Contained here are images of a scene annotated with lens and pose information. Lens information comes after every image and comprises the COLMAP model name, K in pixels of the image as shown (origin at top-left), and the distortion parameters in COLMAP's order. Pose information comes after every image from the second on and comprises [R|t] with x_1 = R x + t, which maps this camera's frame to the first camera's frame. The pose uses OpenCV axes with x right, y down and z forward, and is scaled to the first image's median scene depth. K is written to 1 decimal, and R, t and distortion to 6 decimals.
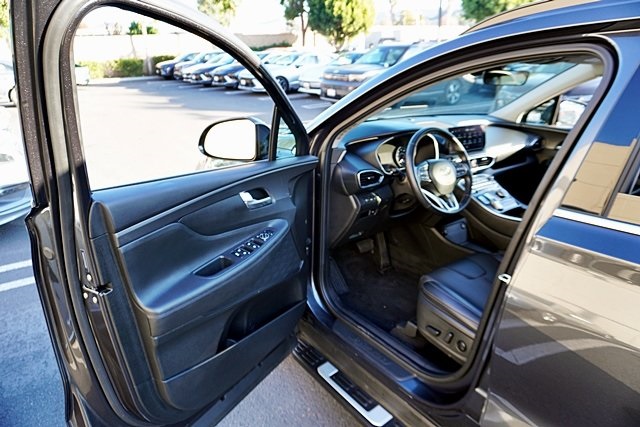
lens RADIAL K [[427.5, 0, 320.0], [0, 427.5, 213.5], [0, 0, 1]] dist [-0.017333, 0.009197]
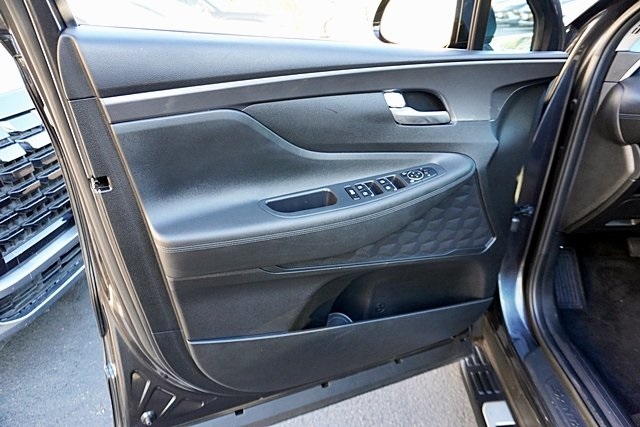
lens RADIAL K [[427.5, 0, 320.0], [0, 427.5, 213.5], [0, 0, 1]] dist [-0.017333, 0.009197]
pose [[0.793777, 0.261281, -0.549227, 0.087327], [-0.195354, 0.964702, 0.176596, 0.021915], [0.575982, -0.032884, 0.816800, 0.391451]]
